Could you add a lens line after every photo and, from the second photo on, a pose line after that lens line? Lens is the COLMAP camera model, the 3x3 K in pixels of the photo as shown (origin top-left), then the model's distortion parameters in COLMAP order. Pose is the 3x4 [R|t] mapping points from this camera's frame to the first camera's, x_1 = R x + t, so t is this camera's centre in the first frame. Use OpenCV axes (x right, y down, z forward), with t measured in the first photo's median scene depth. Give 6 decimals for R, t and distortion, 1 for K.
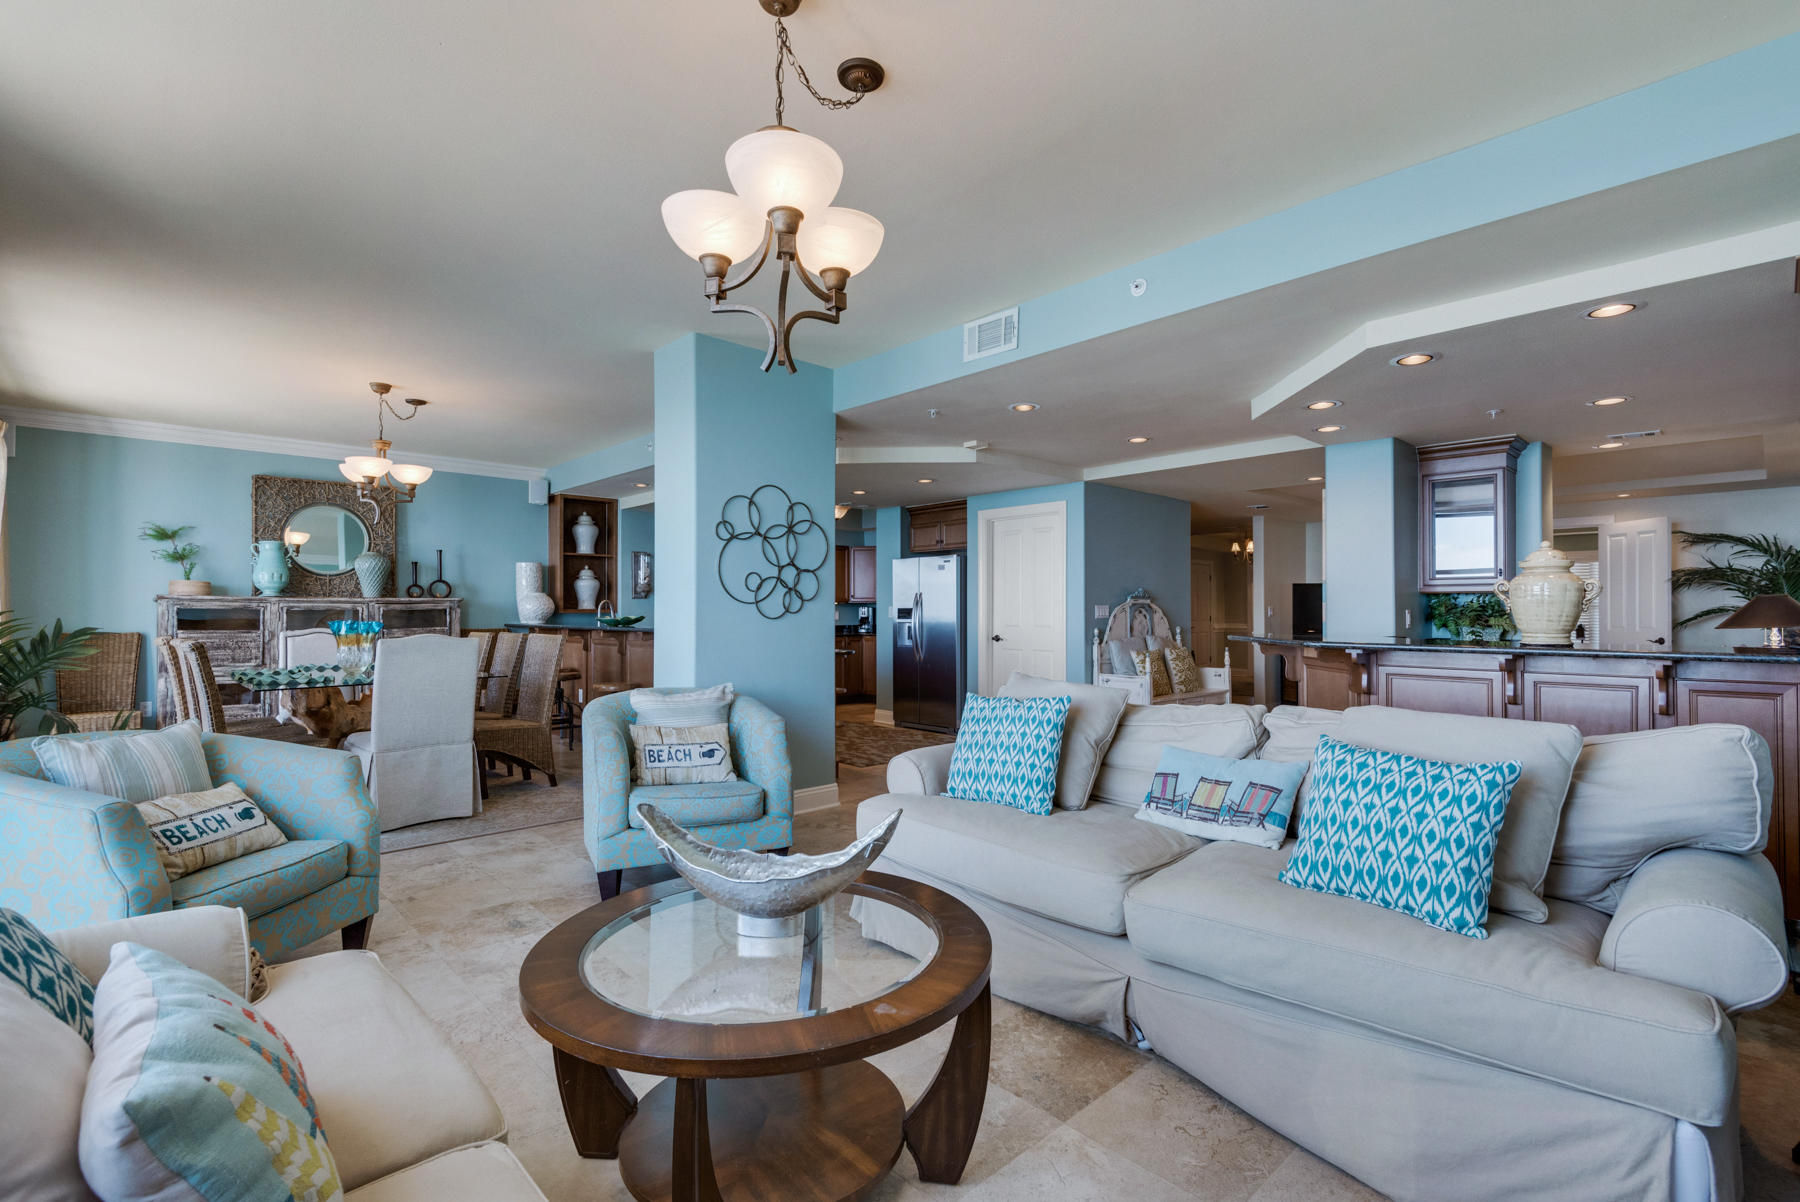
lens RADIAL K [[825.5, 0, 906.7], [0, 825.5, 601.5], [0, 0, 1]] dist [0.008728, -0.004269]
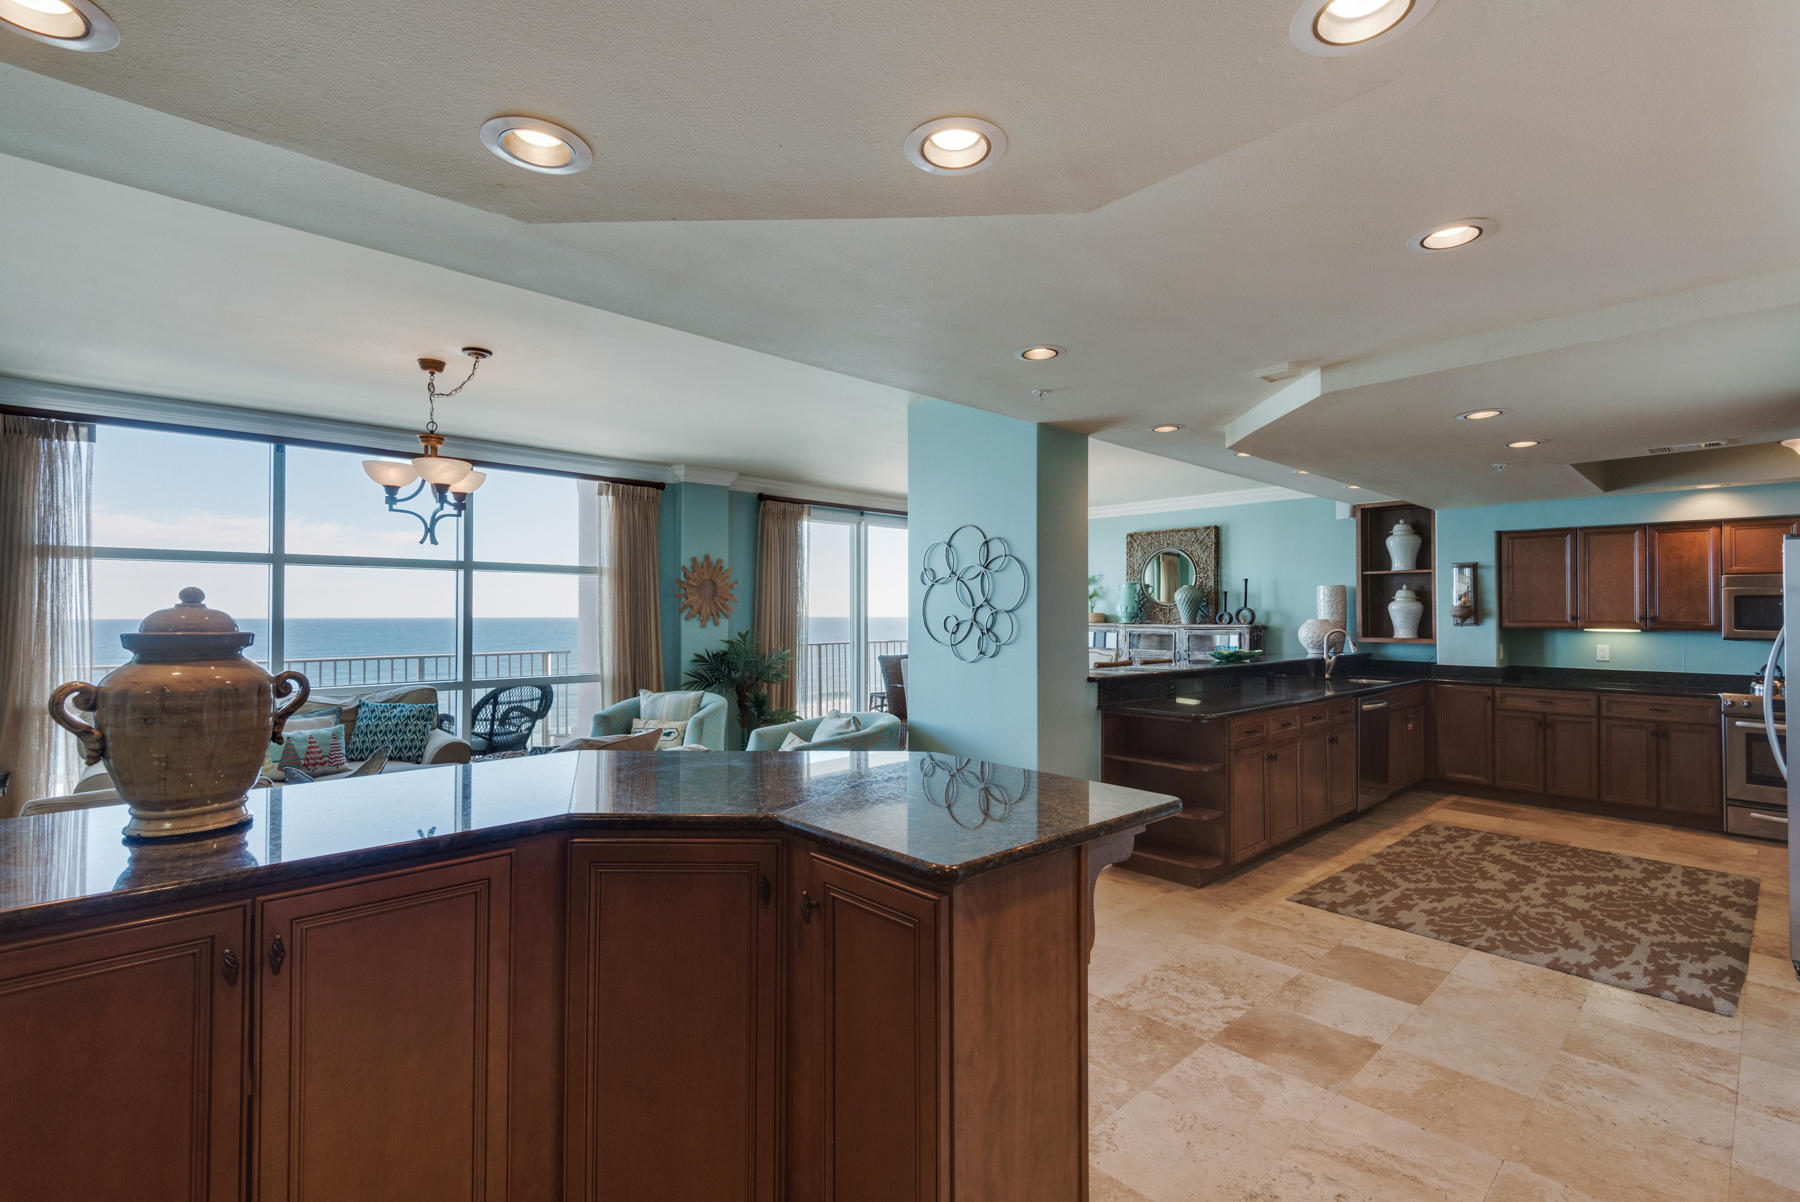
lens RADIAL K [[825.5, 0, 889.8], [0, 825.5, 594.3], [0, 0, 1]] dist [0.008728, -0.004269]
pose [[-0.018186, -0.023915, -0.999549, 0.790894], [0.009922, 0.999660, -0.024099, -0.035140], [0.999785, -0.010356, -0.017942, 0.900755]]
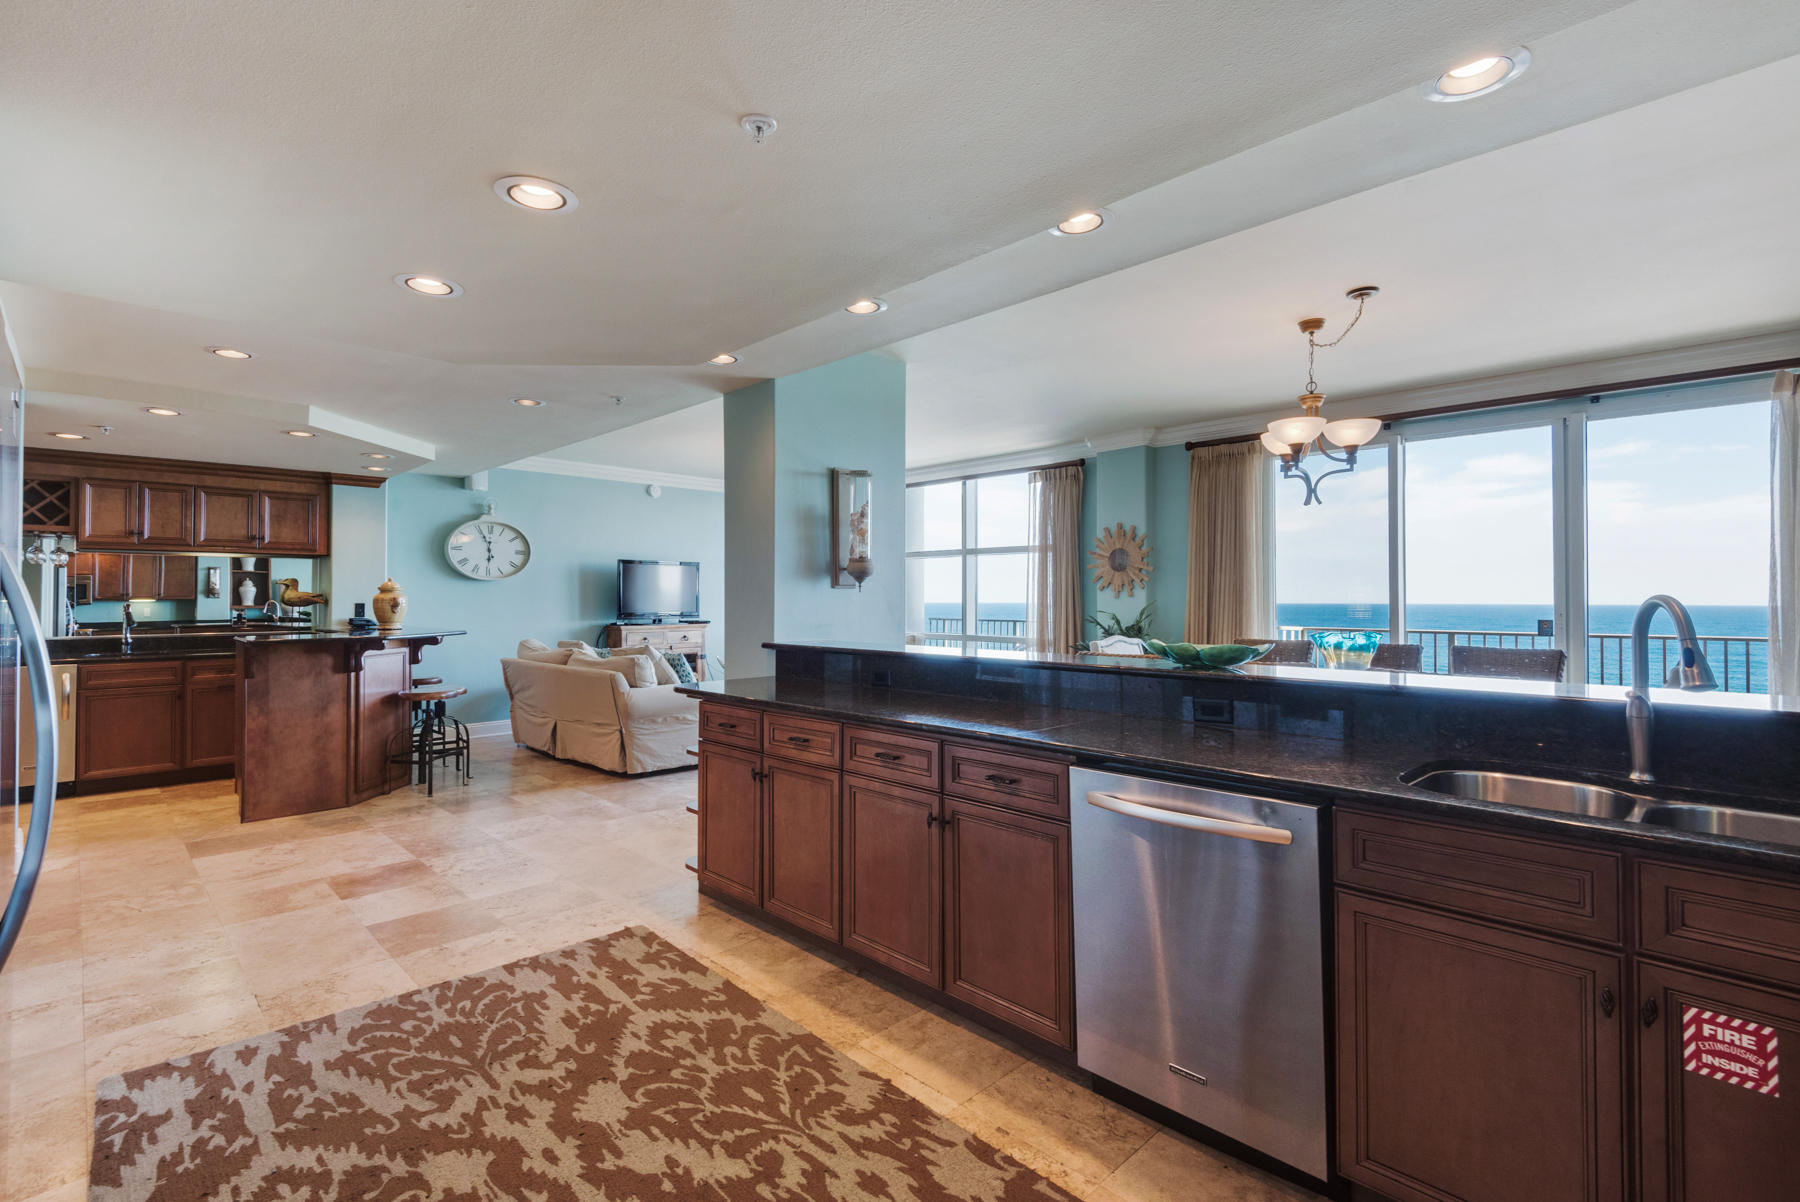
lens RADIAL K [[825.5, 0, 886.5], [0, 825.5, 589.3], [0, 0, 1]] dist [0.008728, -0.004269]
pose [[-0.999960, -0.000676, -0.008973, -0.267230], [-0.000486, 0.999776, -0.021153, 0.000424], [0.008985, -0.021148, -0.999736, 1.973027]]
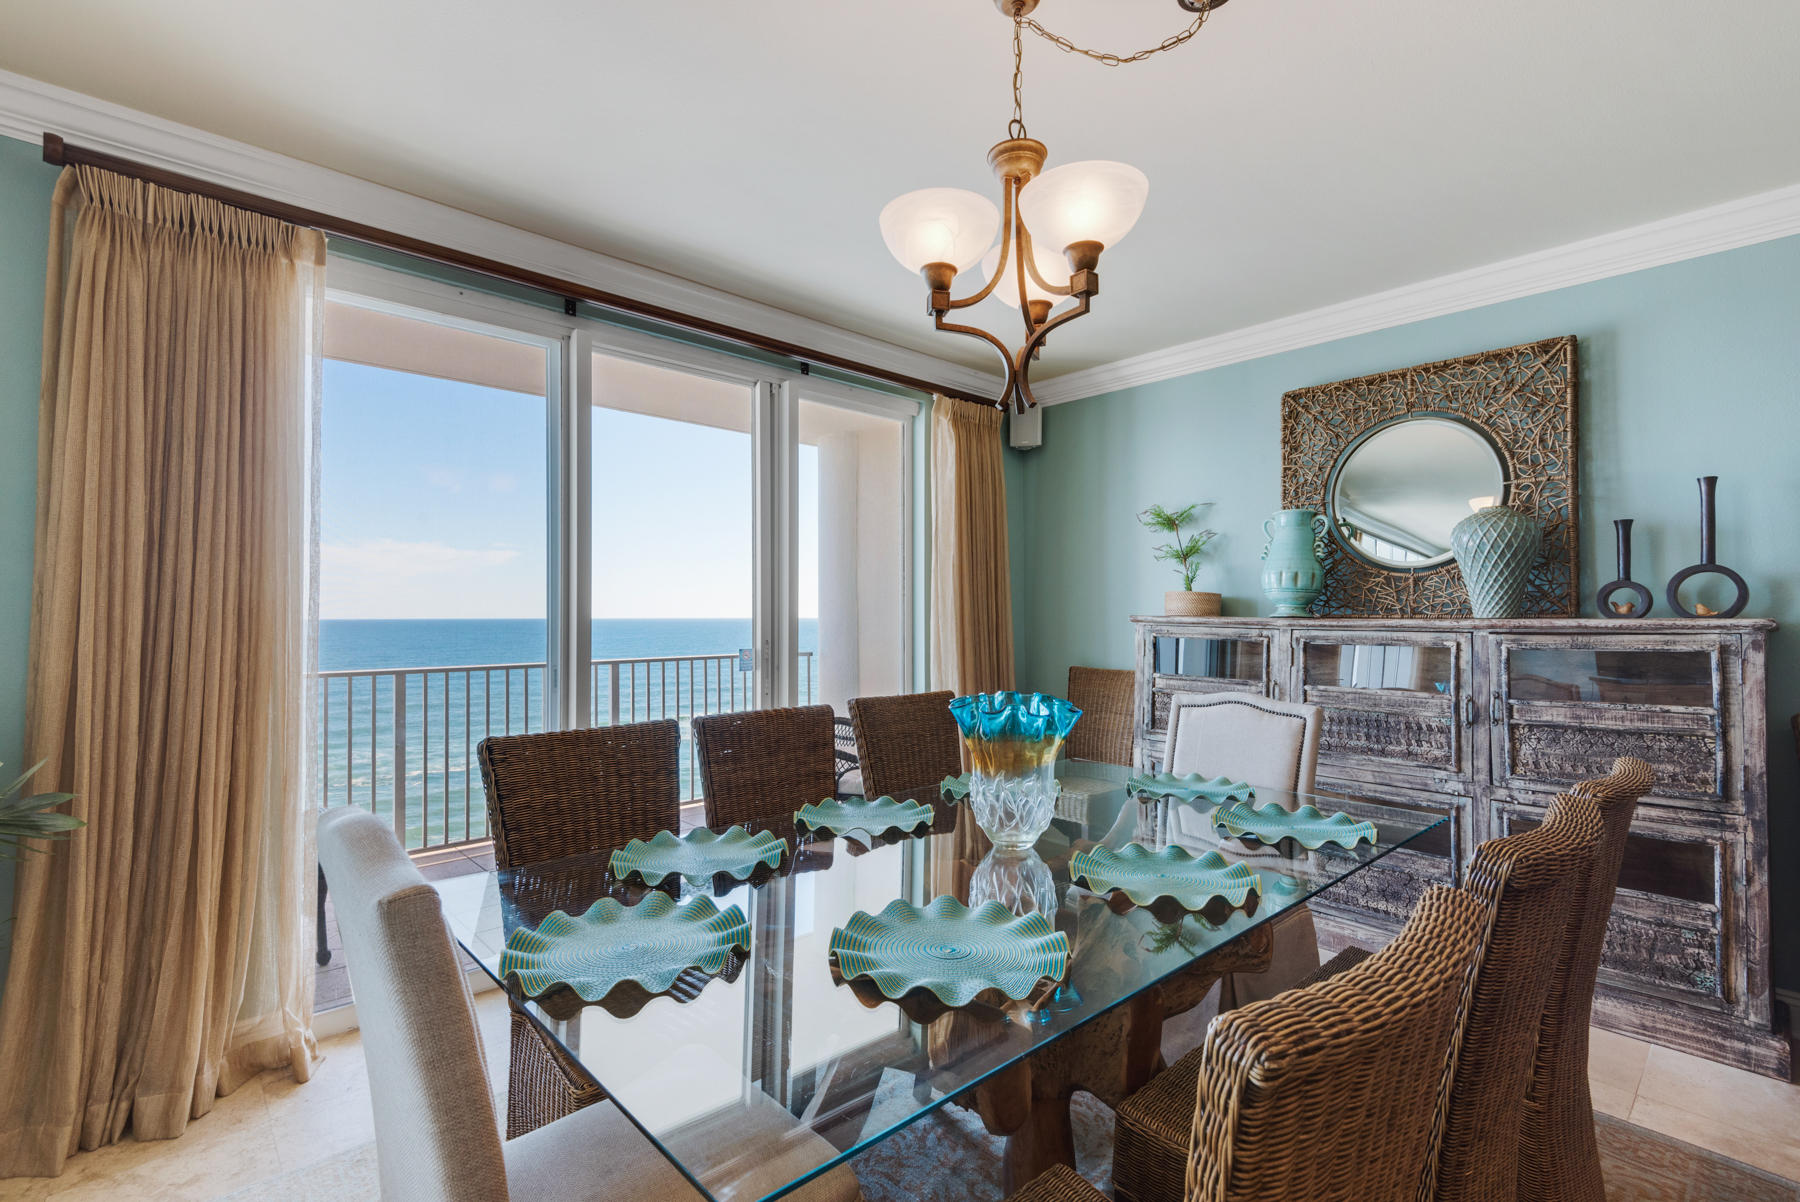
lens RADIAL K [[825.5, 0, 897.7], [0, 825.5, 600.6], [0, 0, 1]] dist [0.008728, -0.004269]
pose [[-0.011543, -0.017201, -0.999785, -0.348837], [0.010560, 0.999794, -0.017323, -0.014671], [0.999878, -0.010758, -0.011358, 1.063908]]
